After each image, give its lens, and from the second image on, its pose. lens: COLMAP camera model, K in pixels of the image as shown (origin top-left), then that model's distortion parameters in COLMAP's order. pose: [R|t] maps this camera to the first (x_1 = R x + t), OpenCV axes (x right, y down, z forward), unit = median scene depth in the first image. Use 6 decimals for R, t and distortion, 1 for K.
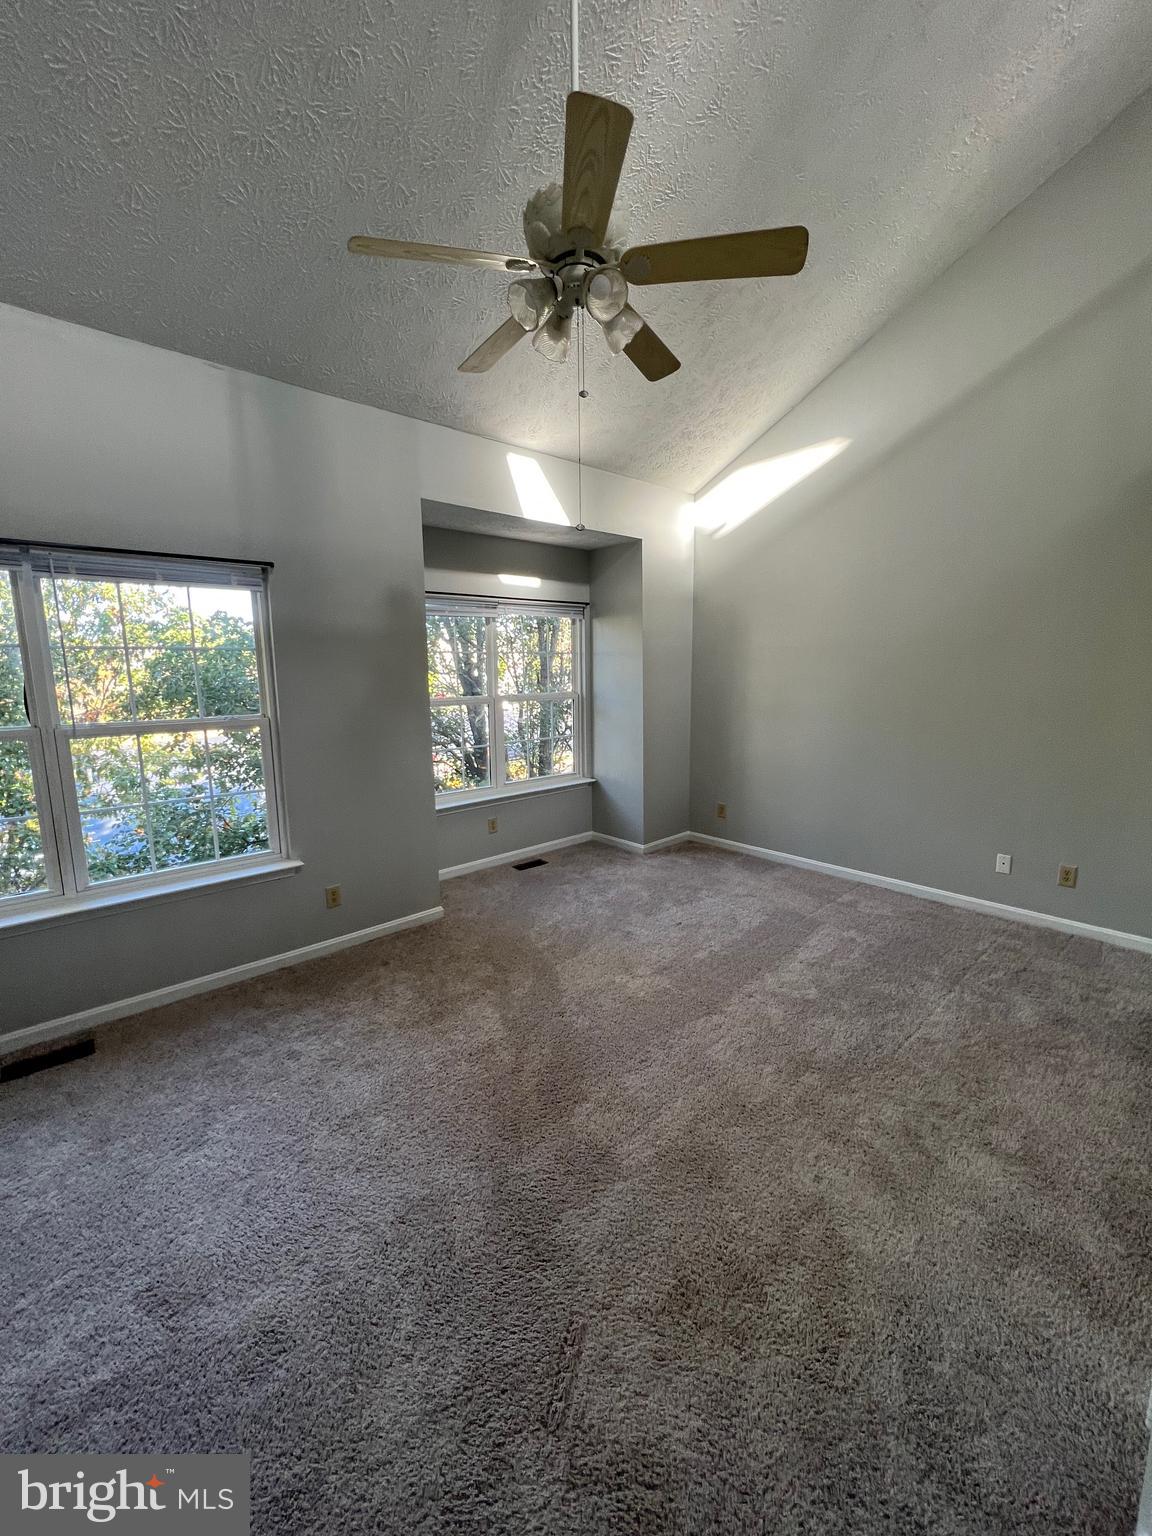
lens RADIAL K [[615.4, 0, 575.6], [0, 615.4, 760.8], [0, 0, 1]] dist [-0.000771, 0.000432]
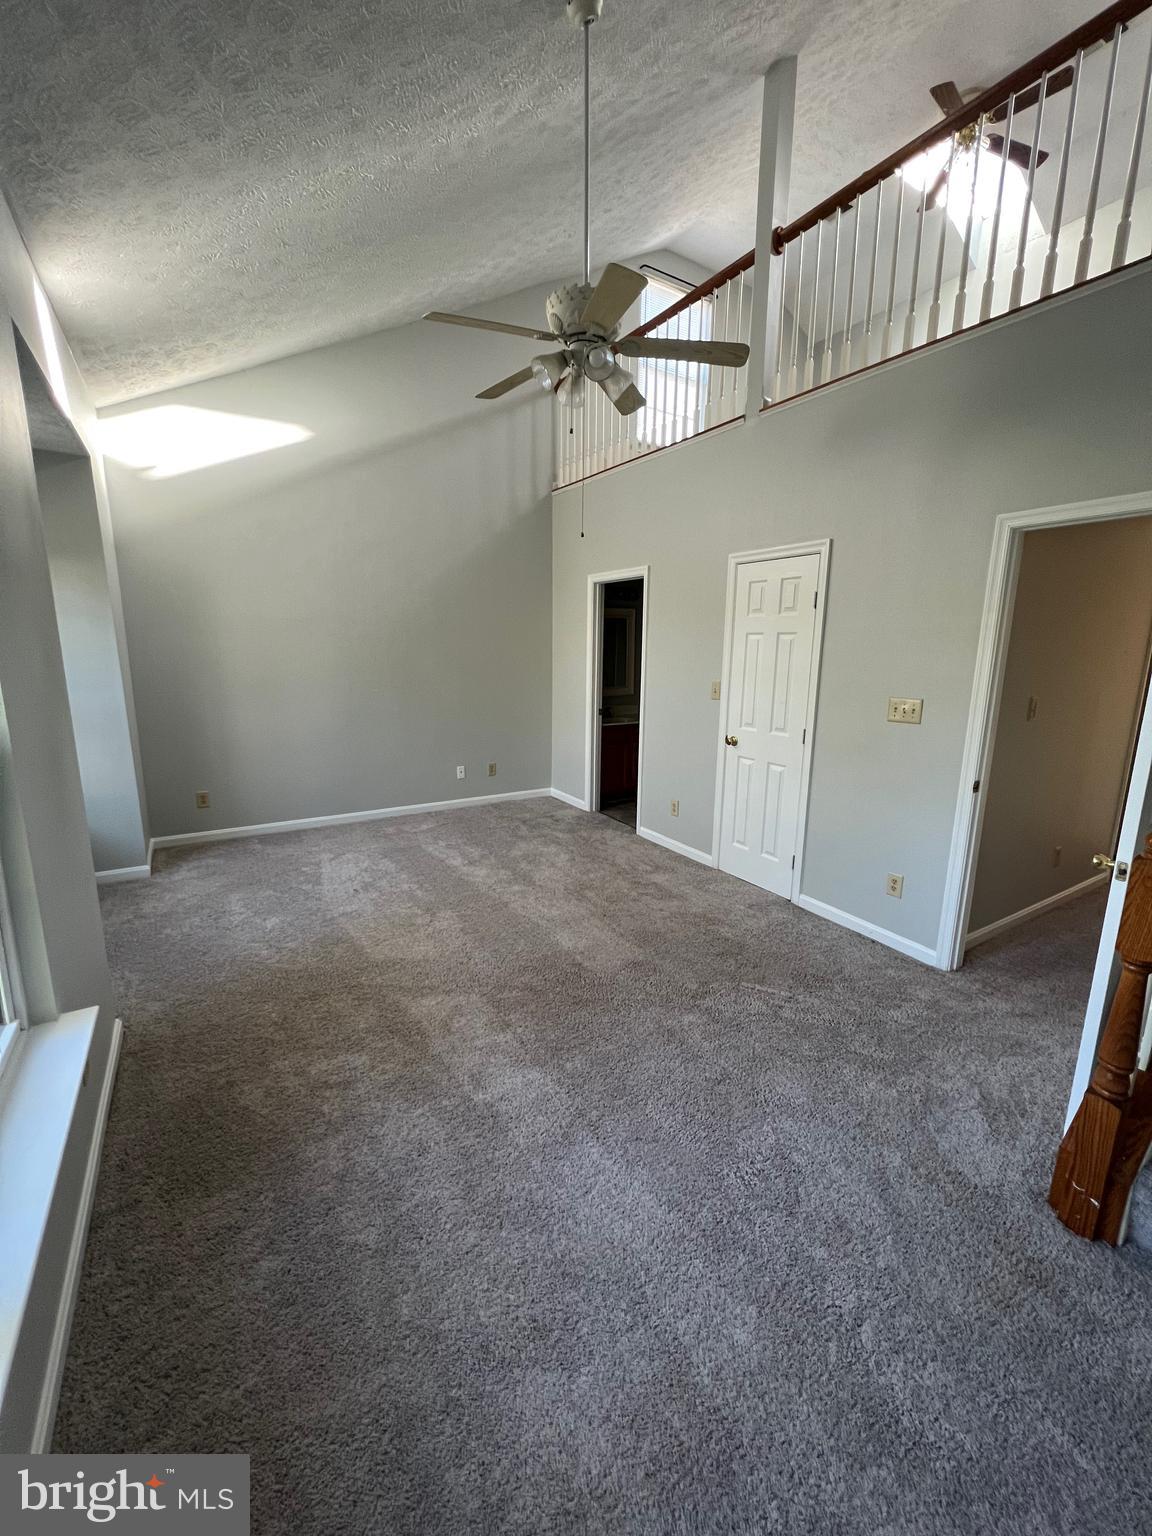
lens RADIAL K [[615.4, 0, 580.0], [0, 615.4, 762.8], [0, 0, 1]] dist [-0.000771, 0.000432]
pose [[0.175031, -0.177193, 0.968487, -0.719106], [0.130737, 0.979144, 0.155515, -0.053201], [-0.975844, 0.099397, 0.194546, 0.415148]]
